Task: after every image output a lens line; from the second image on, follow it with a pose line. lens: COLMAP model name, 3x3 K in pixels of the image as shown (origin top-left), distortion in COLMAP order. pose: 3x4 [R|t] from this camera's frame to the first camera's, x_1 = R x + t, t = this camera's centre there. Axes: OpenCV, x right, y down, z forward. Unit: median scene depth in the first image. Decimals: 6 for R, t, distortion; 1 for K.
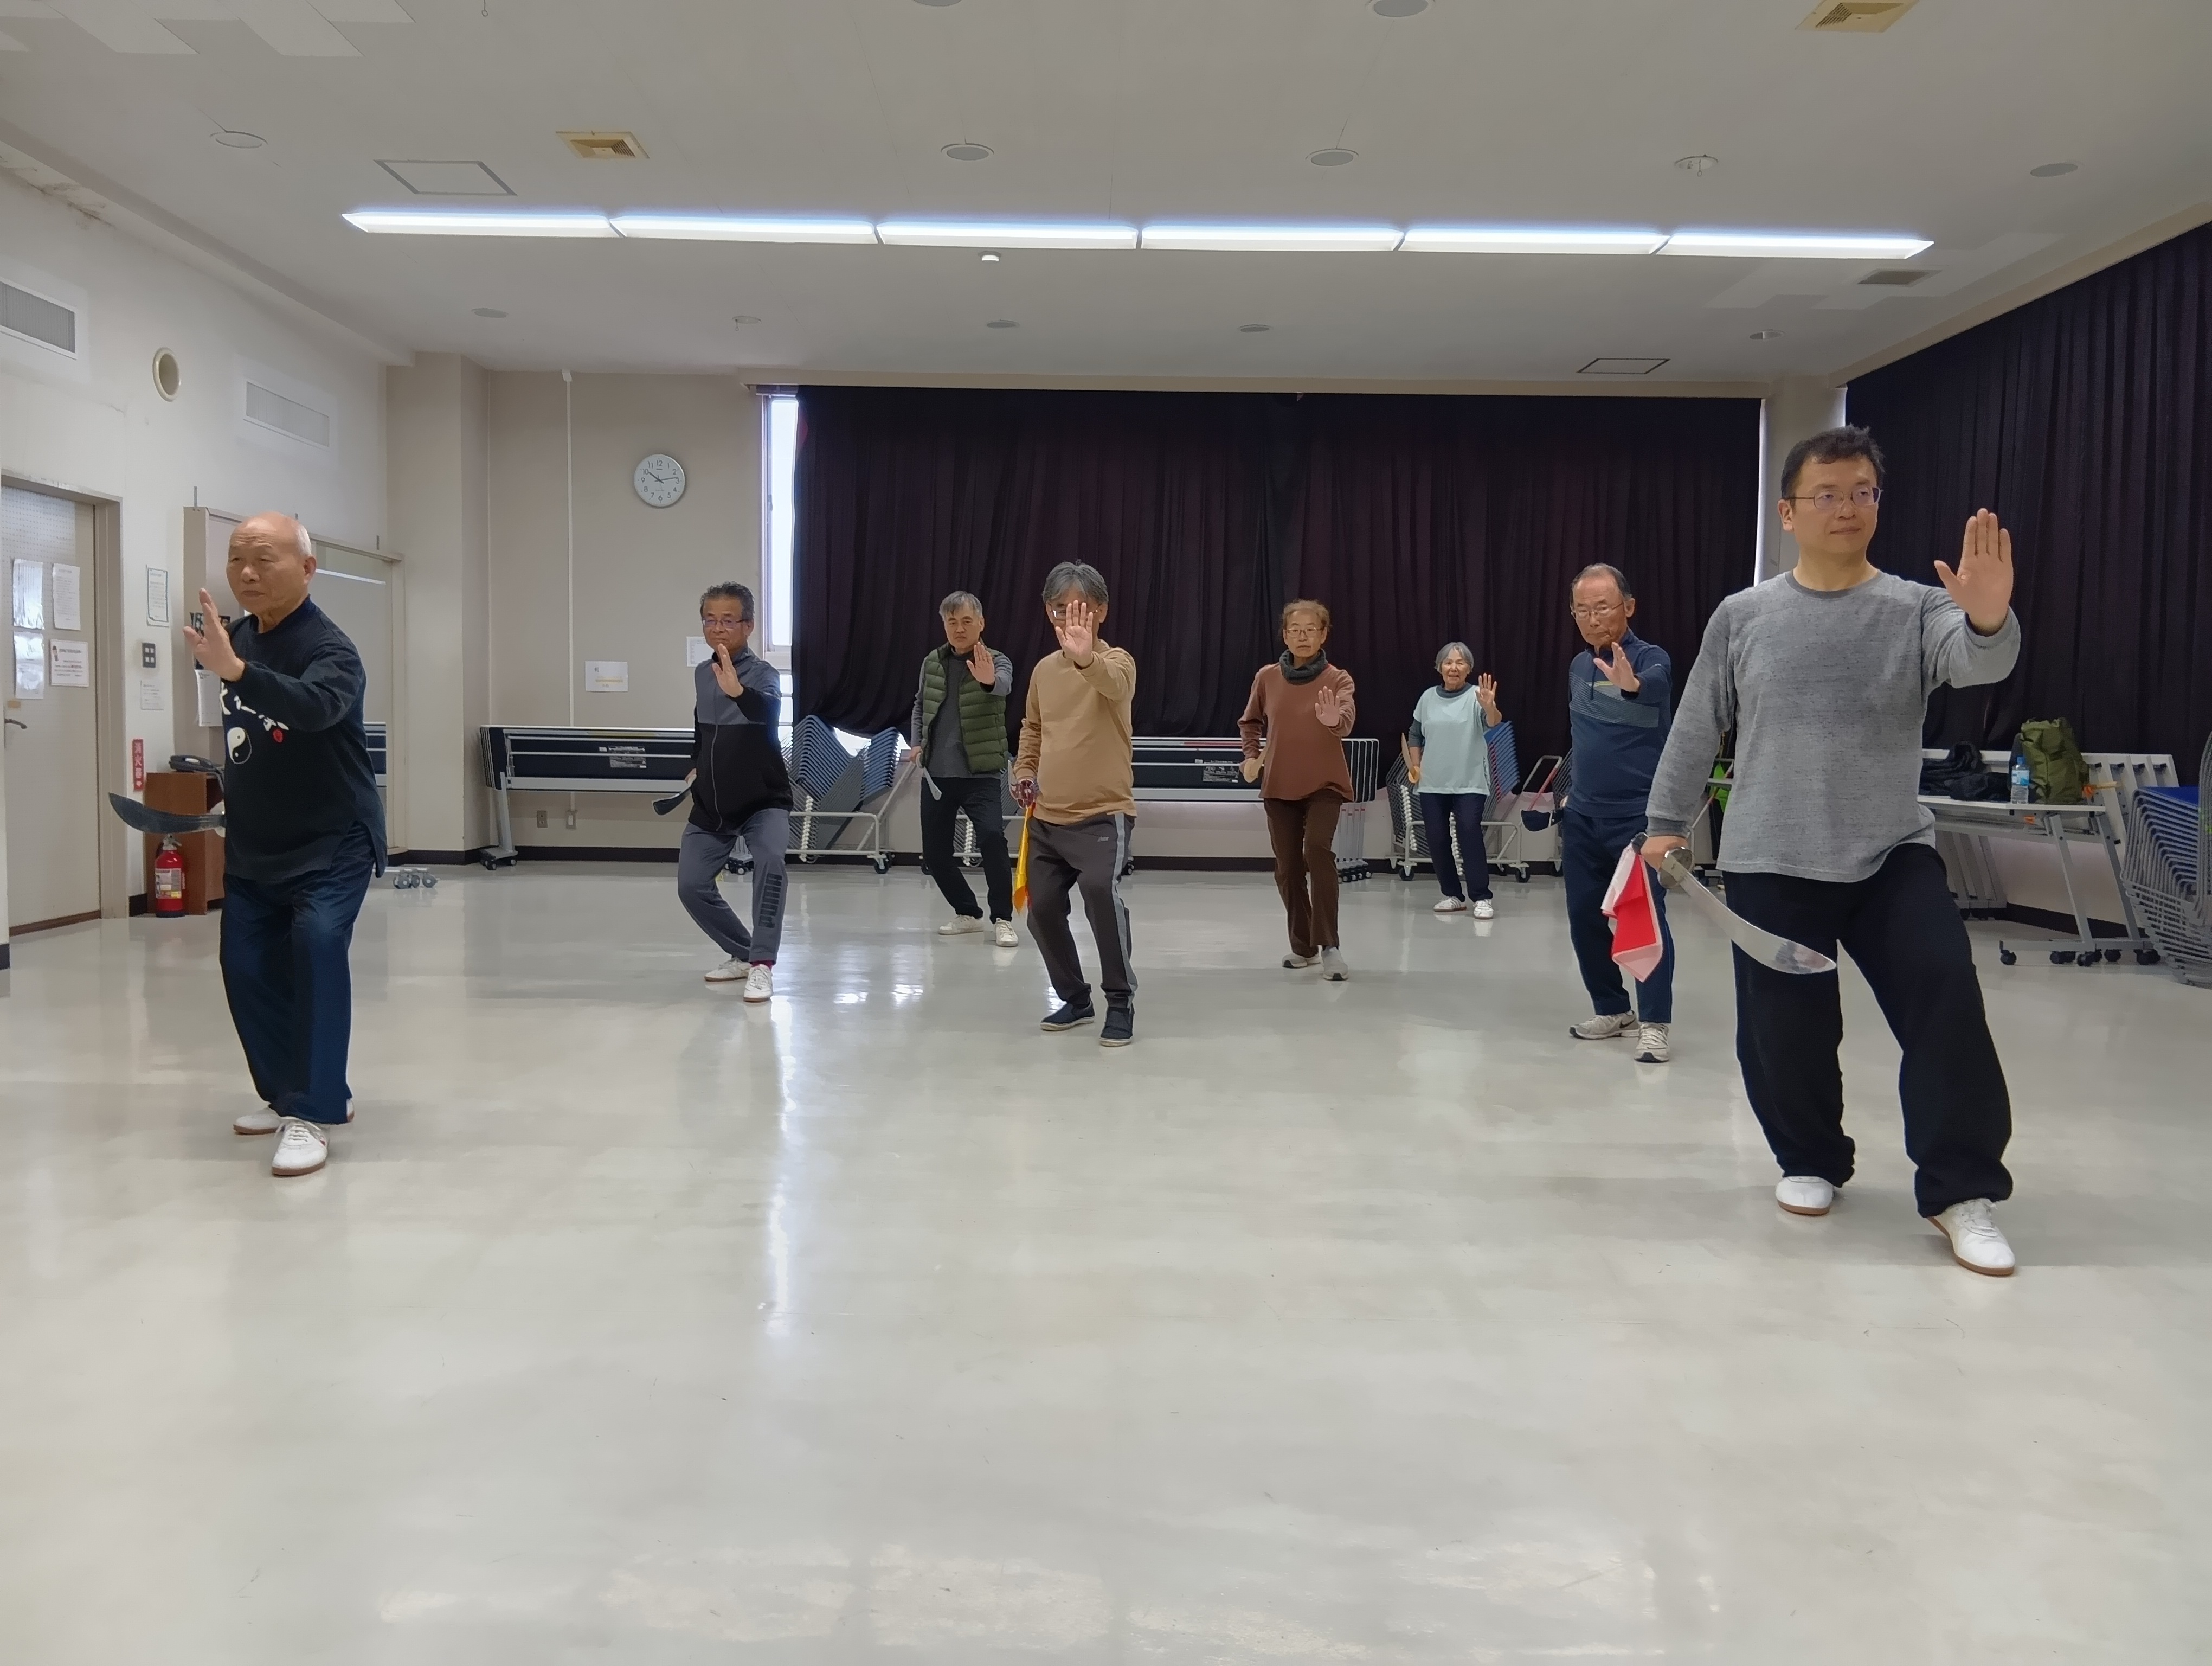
lens RADIAL K [[1670.9, 0, 1071.7], [0, 1670.9, 832.1], [0, 0, 1]] dist [0.078846, -0.149921]
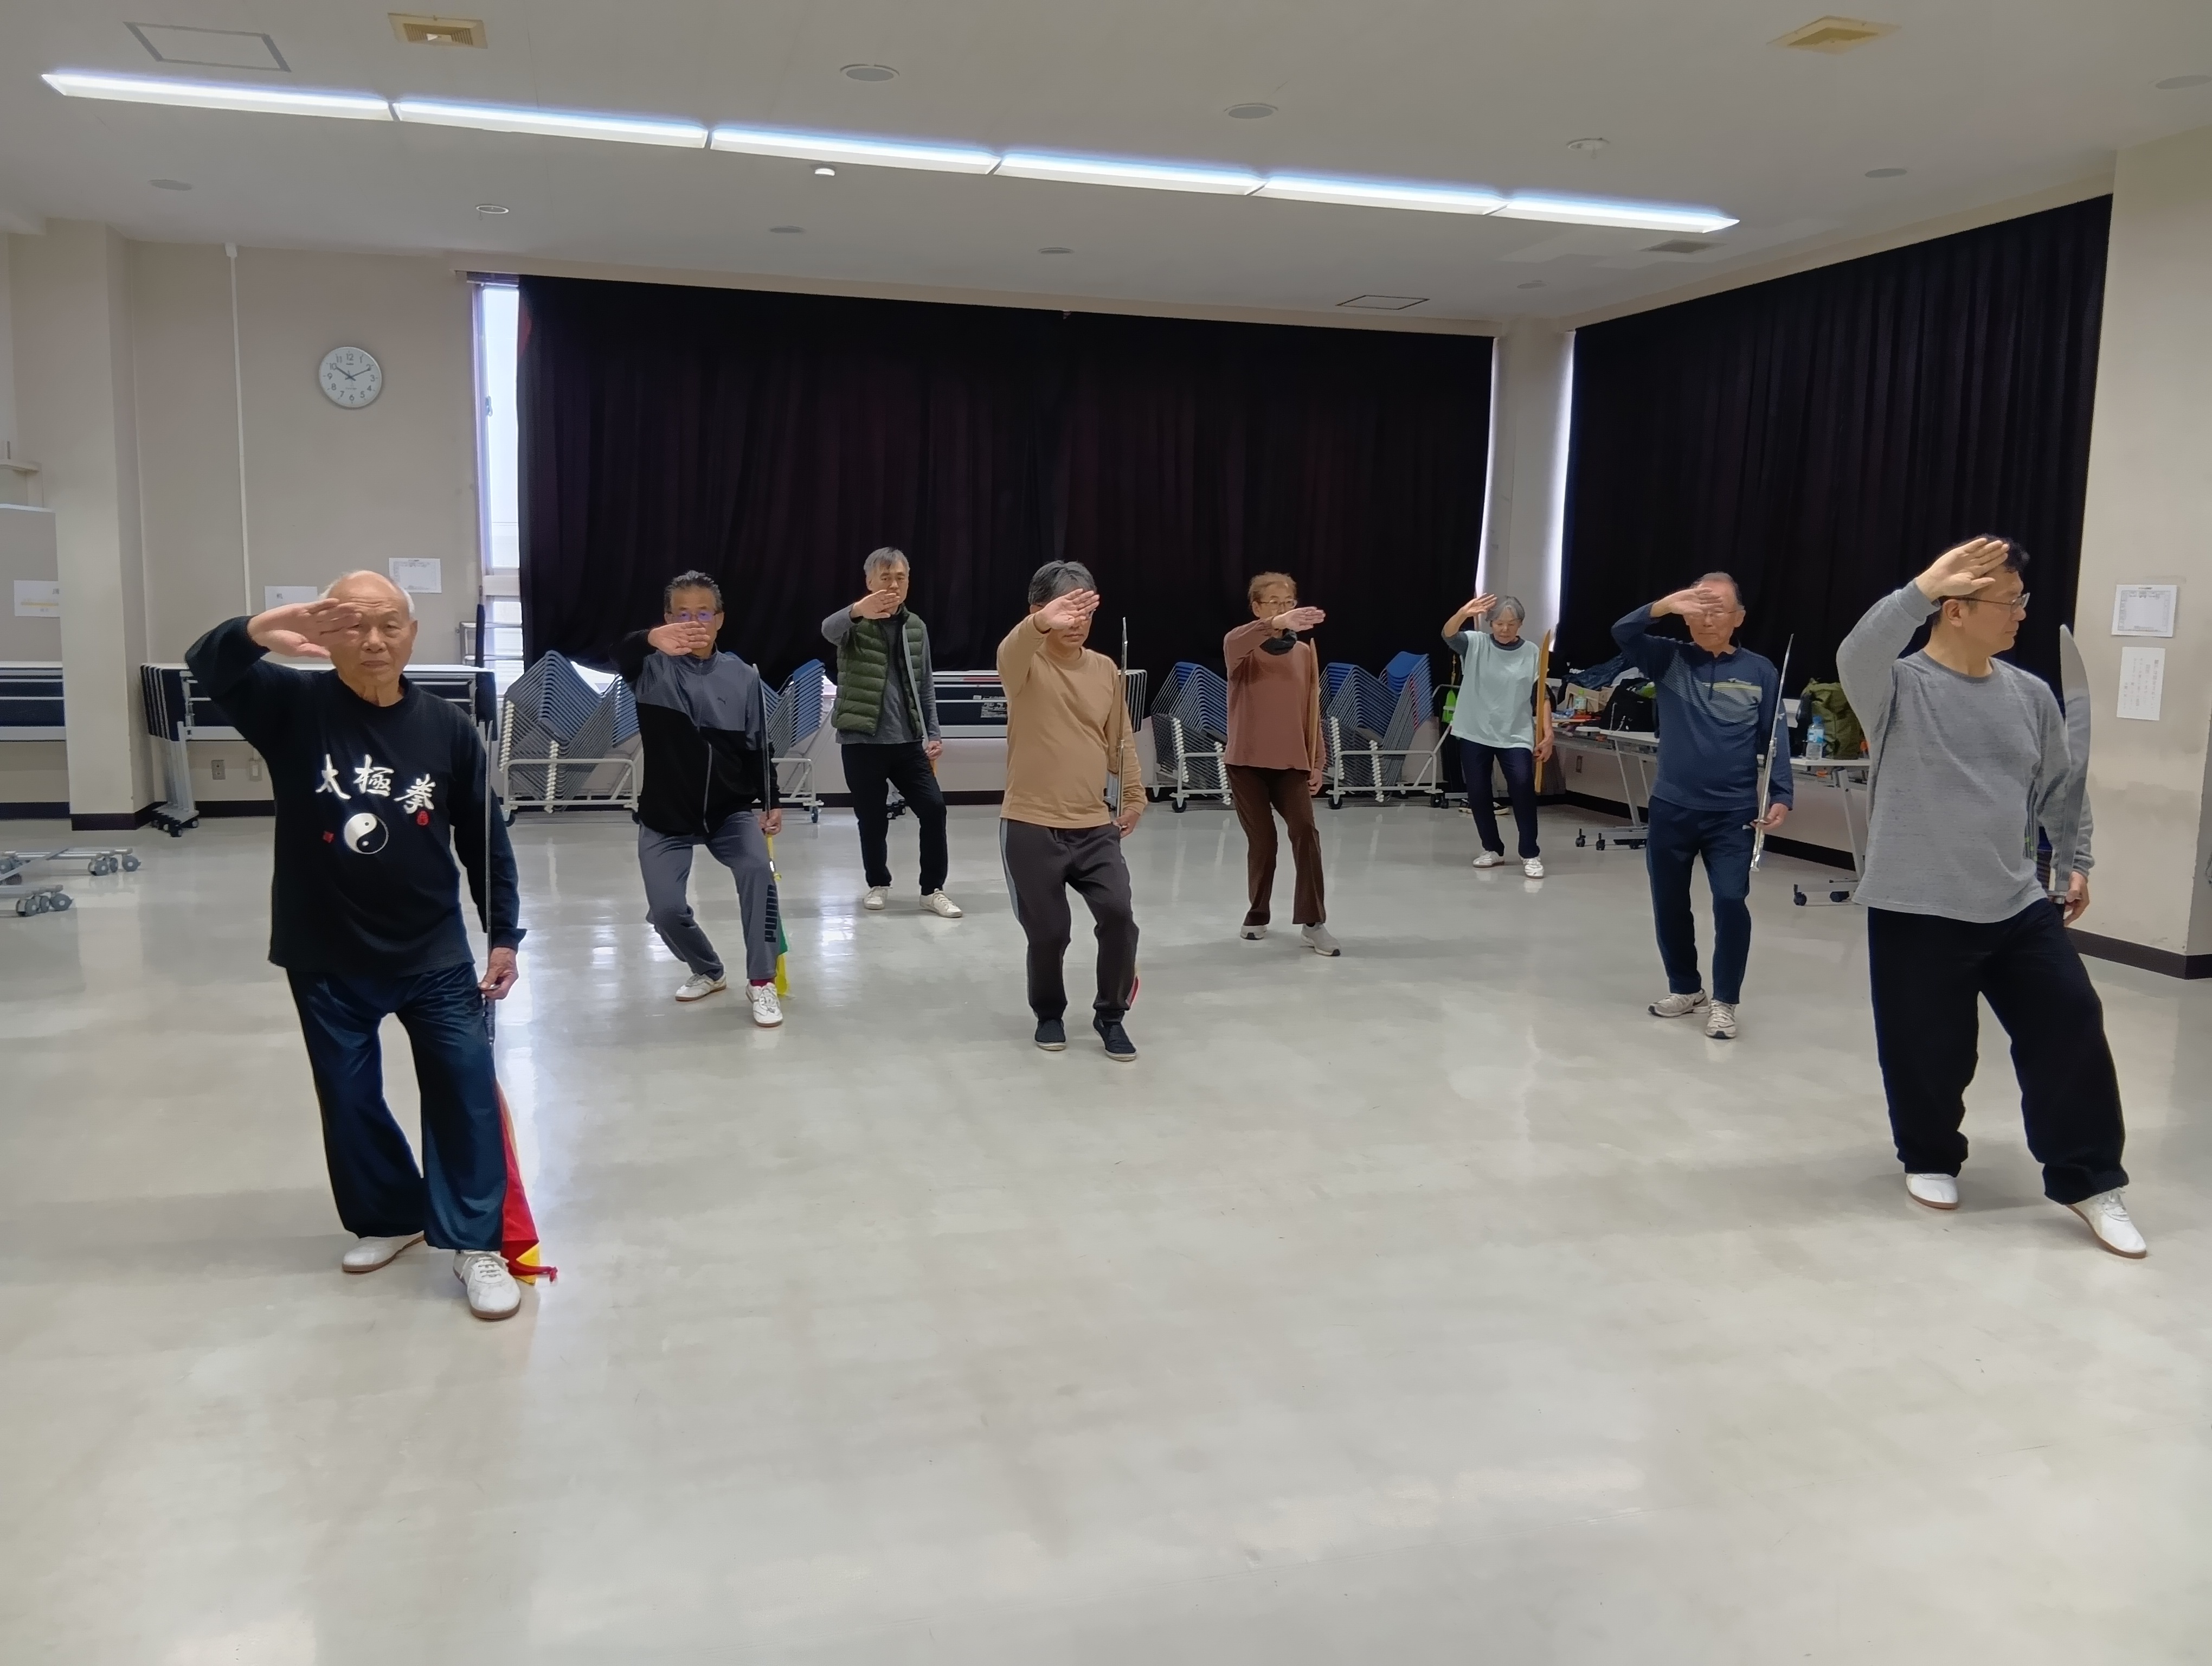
lens RADIAL K [[1670.9, 0, 1071.7], [0, 1670.9, 832.1], [0, 0, 1]] dist [0.078846, -0.149921]
pose [[0.963764, -0.036679, 0.264222, -0.174111], [0.013784, 0.996026, 0.087992, -0.065603], [-0.266400, -0.081161, 0.960439, 0.064921]]
